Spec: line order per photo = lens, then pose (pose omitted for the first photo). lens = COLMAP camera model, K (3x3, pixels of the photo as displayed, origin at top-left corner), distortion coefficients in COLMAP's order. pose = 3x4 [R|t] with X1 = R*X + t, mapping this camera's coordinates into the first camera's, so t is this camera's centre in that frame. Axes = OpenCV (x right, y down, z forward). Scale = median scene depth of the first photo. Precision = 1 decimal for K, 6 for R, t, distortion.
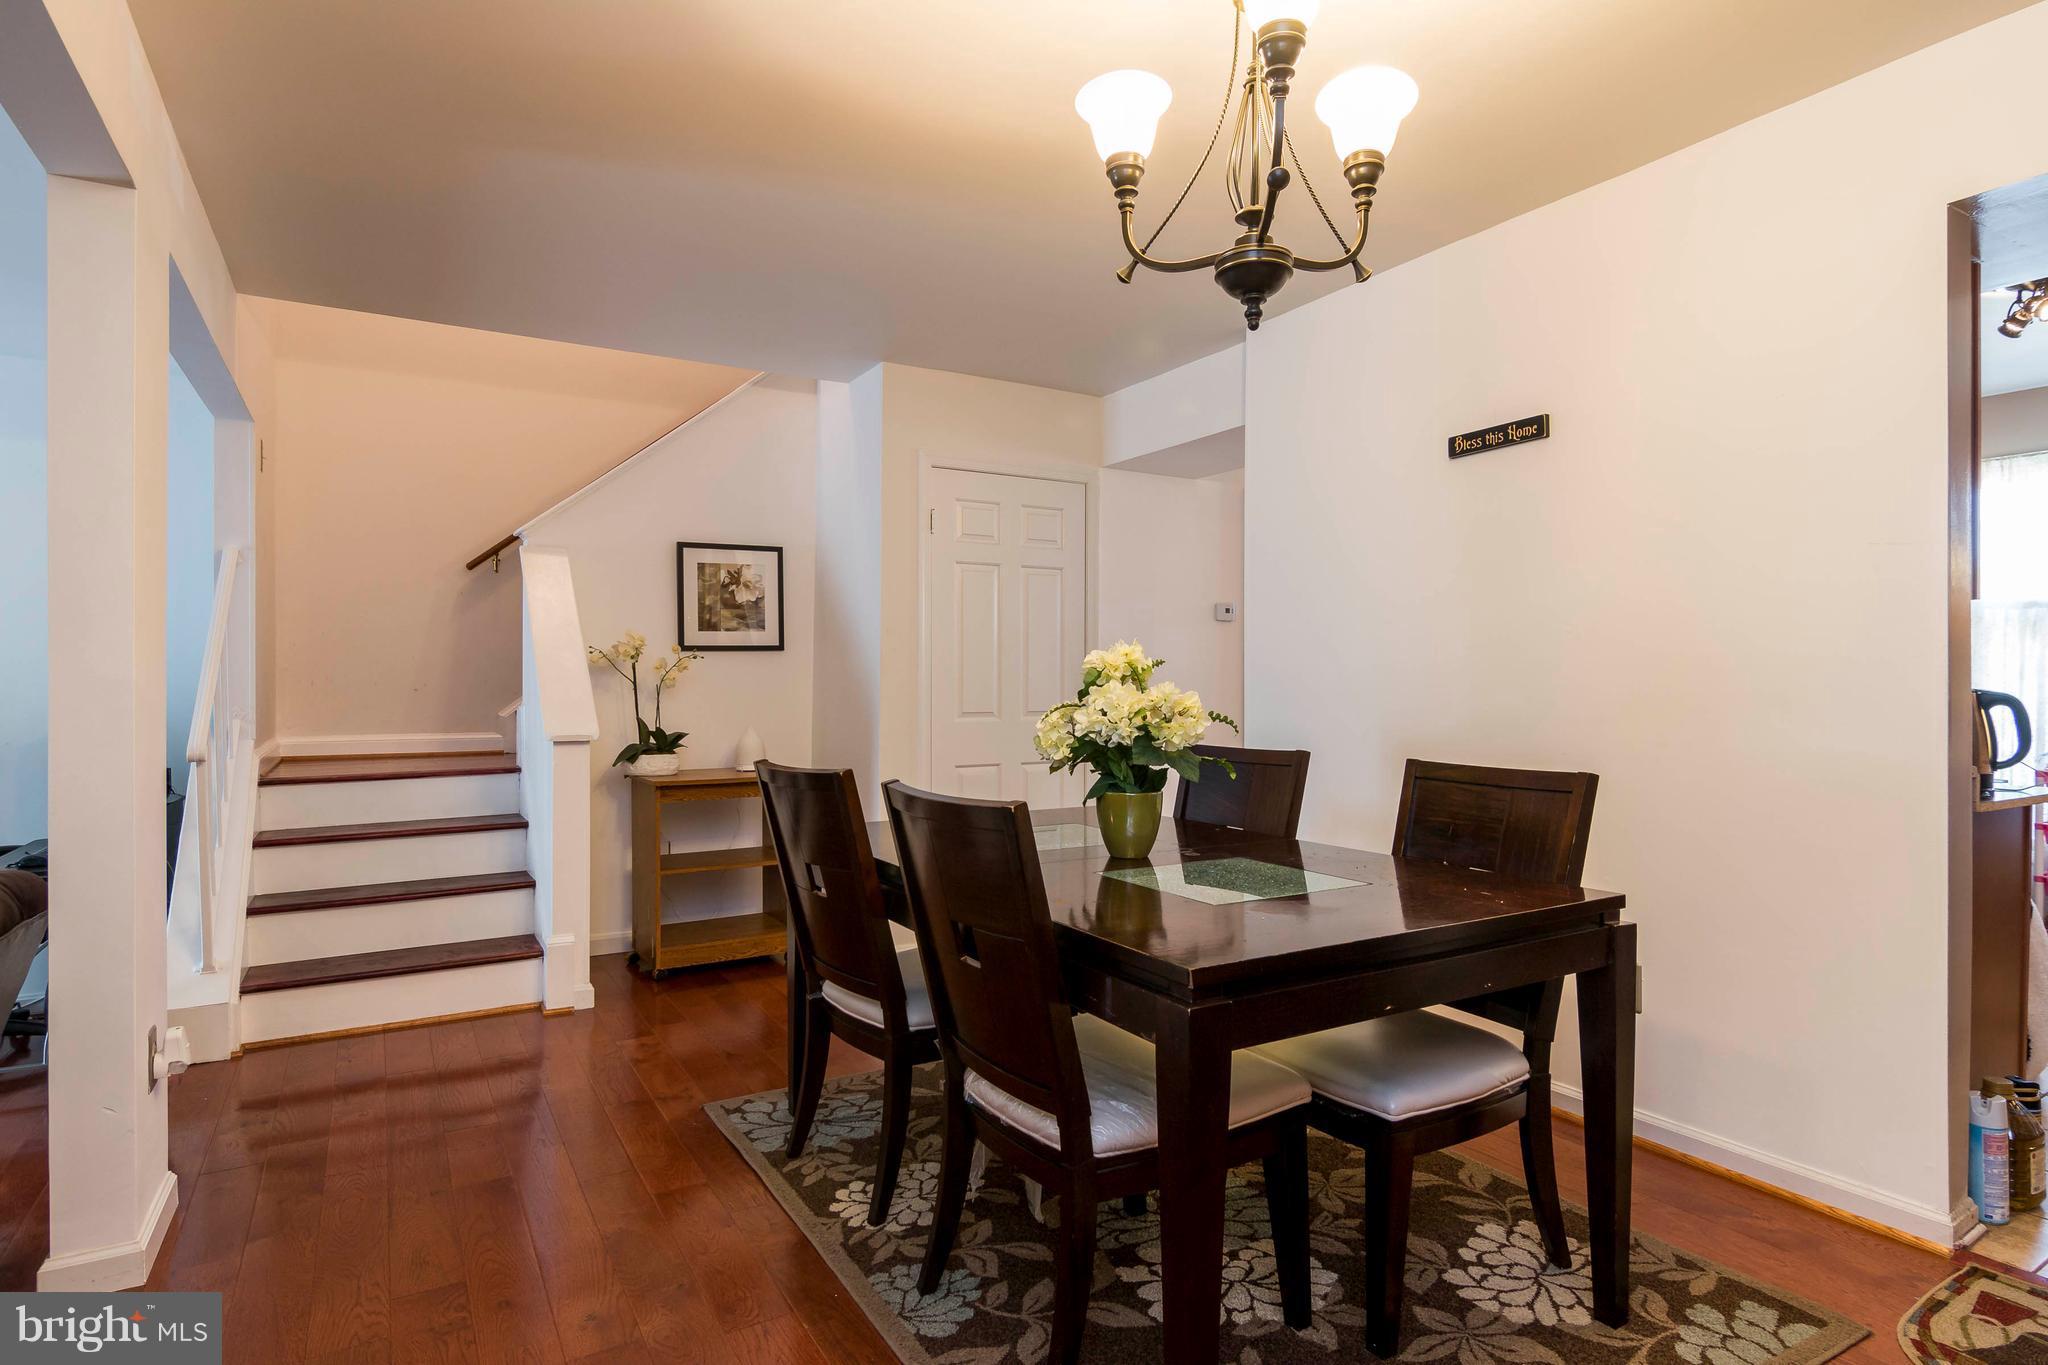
lens RADIAL K [[1082.2, 0, 1022.1], [0, 1082.2, 683.8], [0, 0, 1]] dist [0.002618, 0.001689]
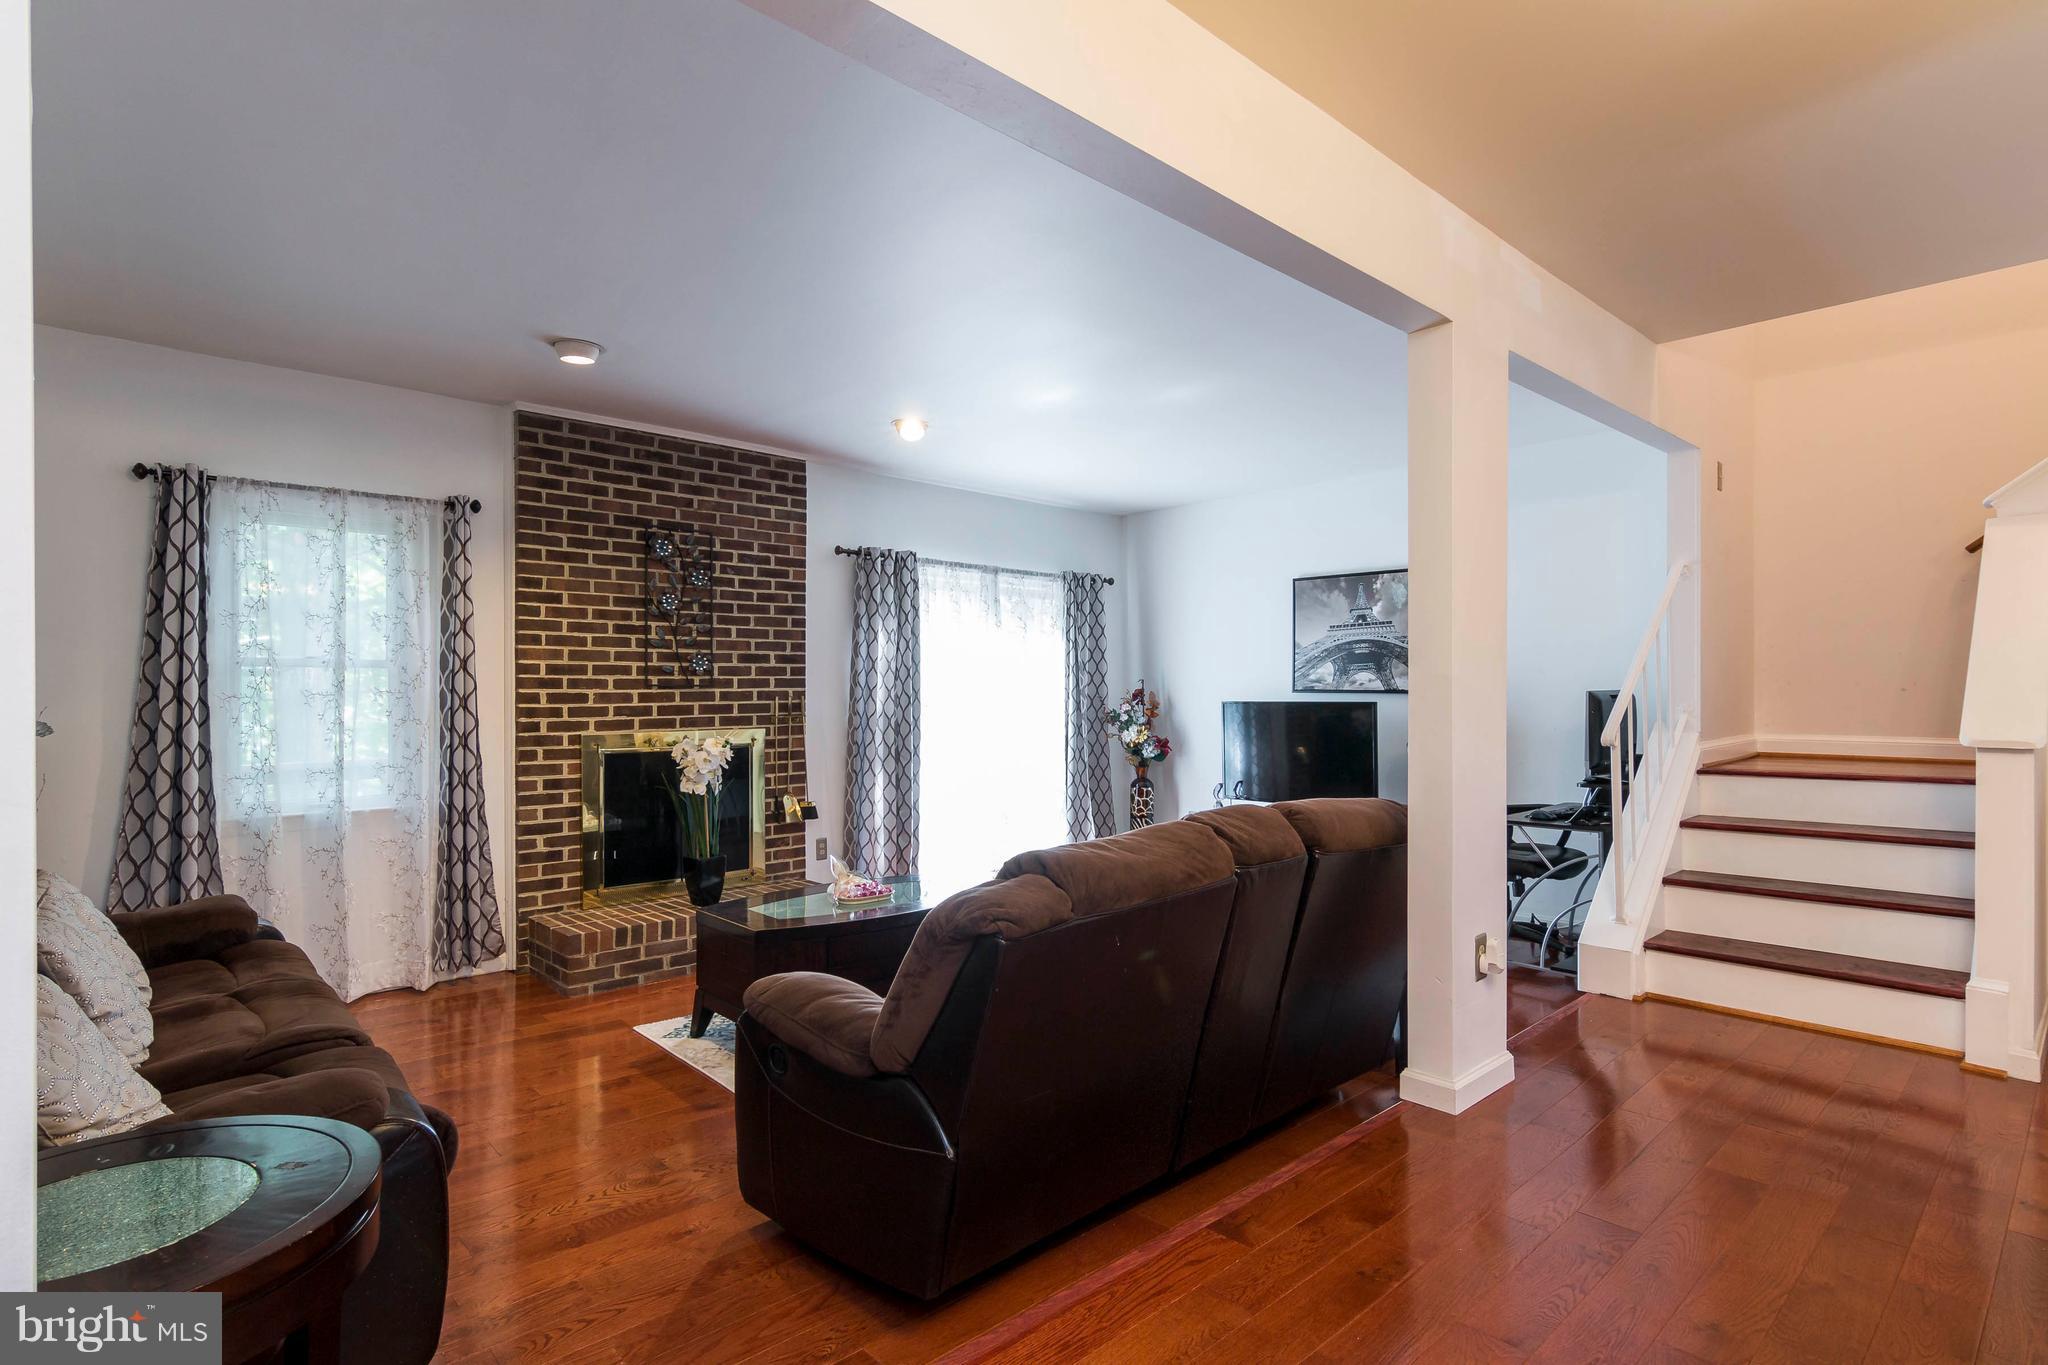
lens RADIAL K [[1026.9, 0, 1029.2], [0, 1026.9, 688.6], [0, 0, 1]] dist [0.002766, -0.000269]
pose [[0.210975, -0.001833, -0.977490, 0.196683], [0.000712, 0.999998, -0.001721, 0.007836], [0.977491, -0.000333, 0.210976, 0.109856]]
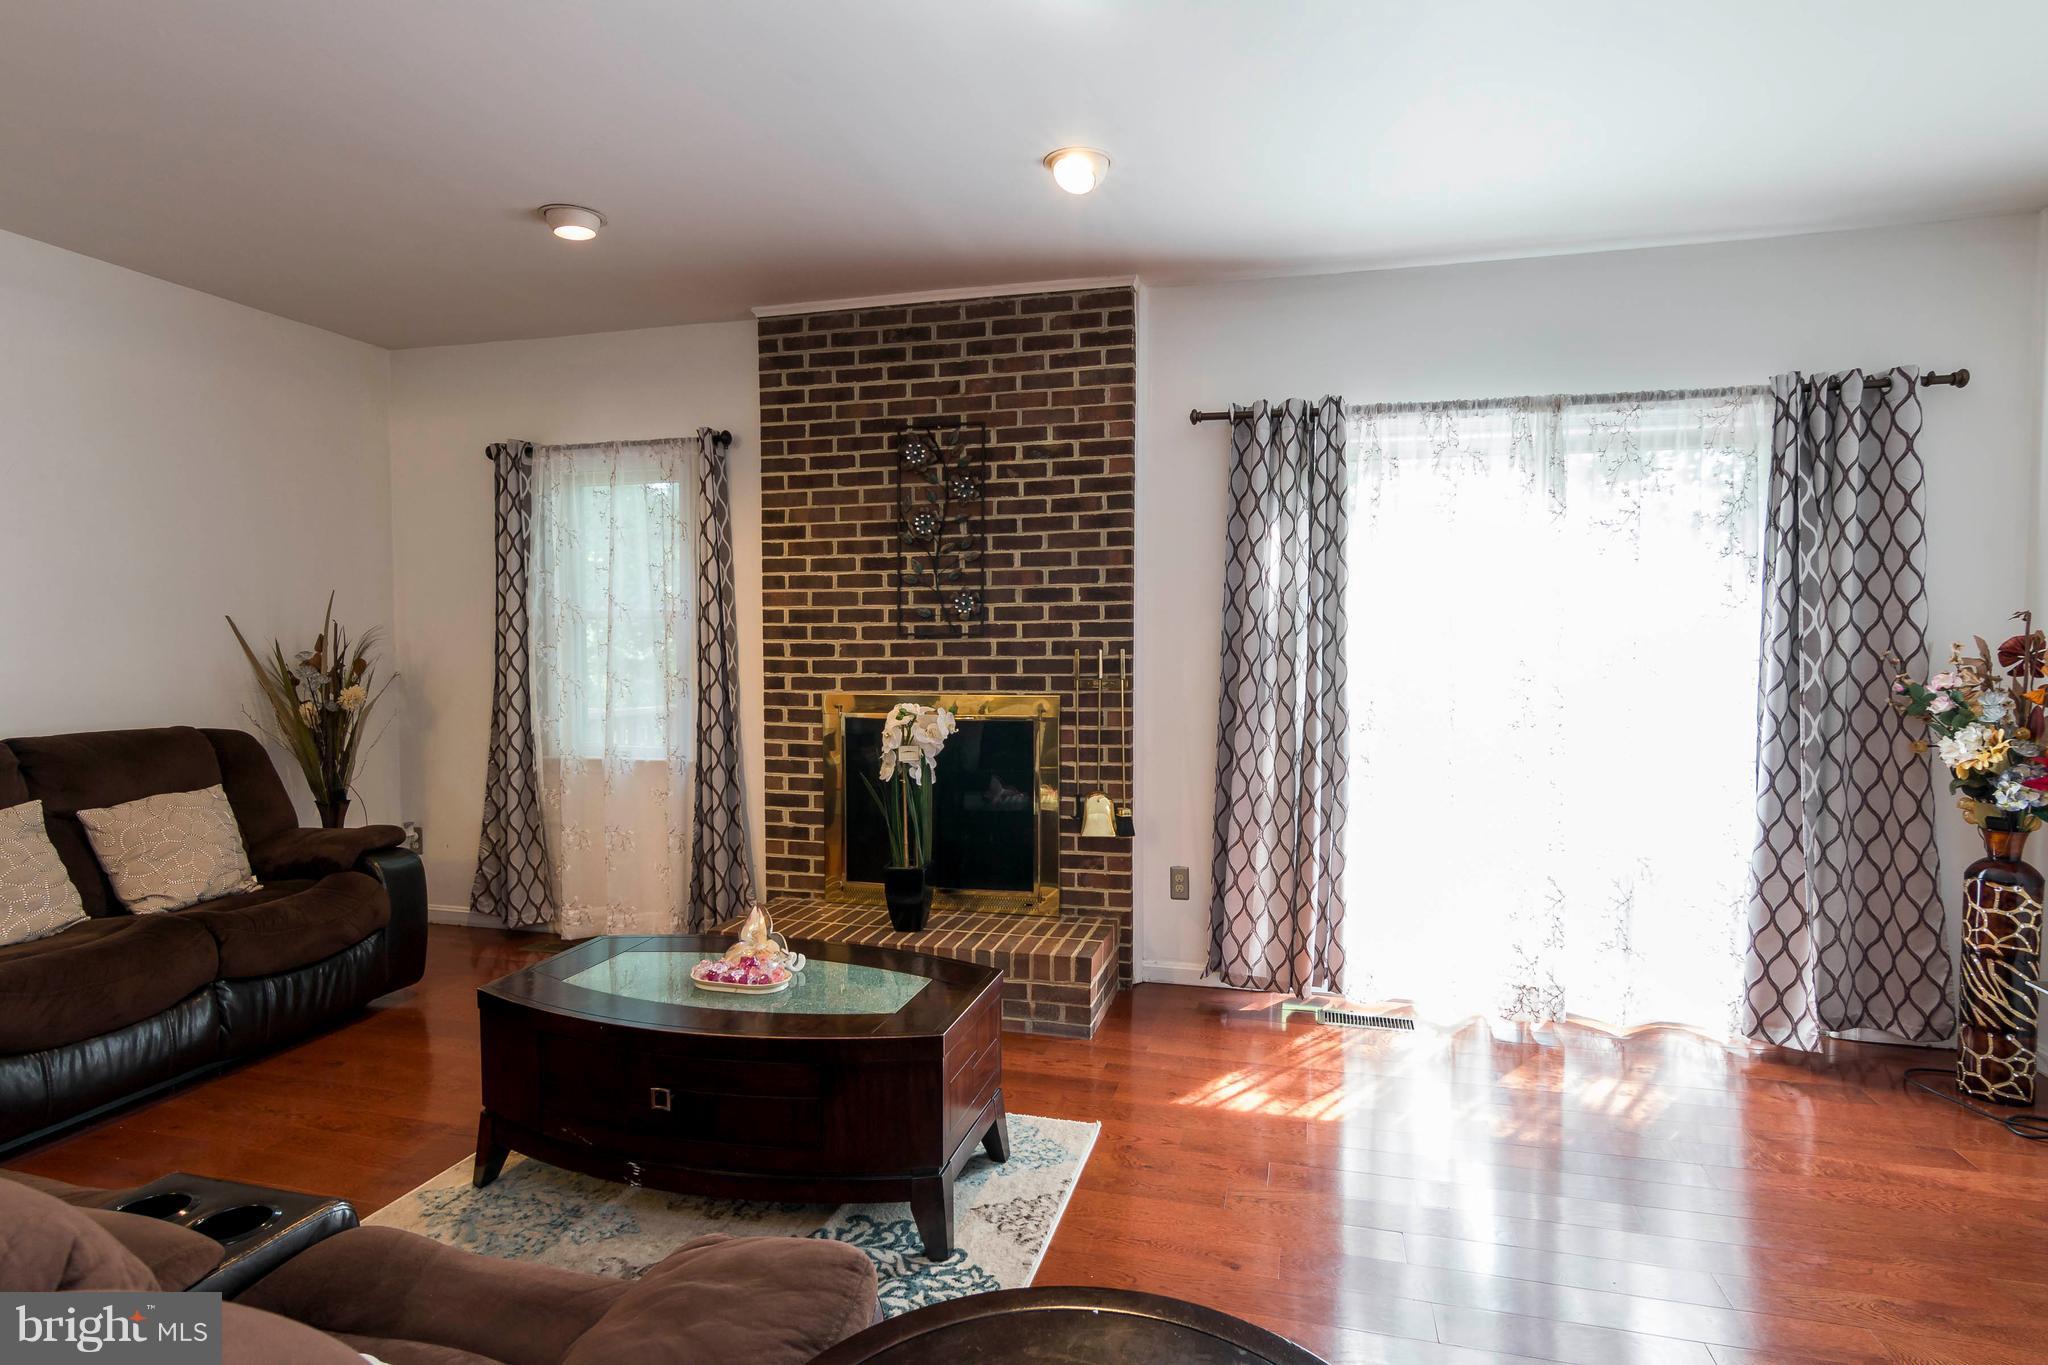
lens RADIAL K [[1026.9, 0, 1039.8], [0, 1026.9, 686.0], [0, 0, 1]] dist [0.002766, -0.000269]
pose [[-0.707880, 0.030726, -0.705664, -0.004950], [0.001058, 0.999098, 0.042442, 0.008225], [0.706332, 0.029298, -0.707274, 0.275631]]
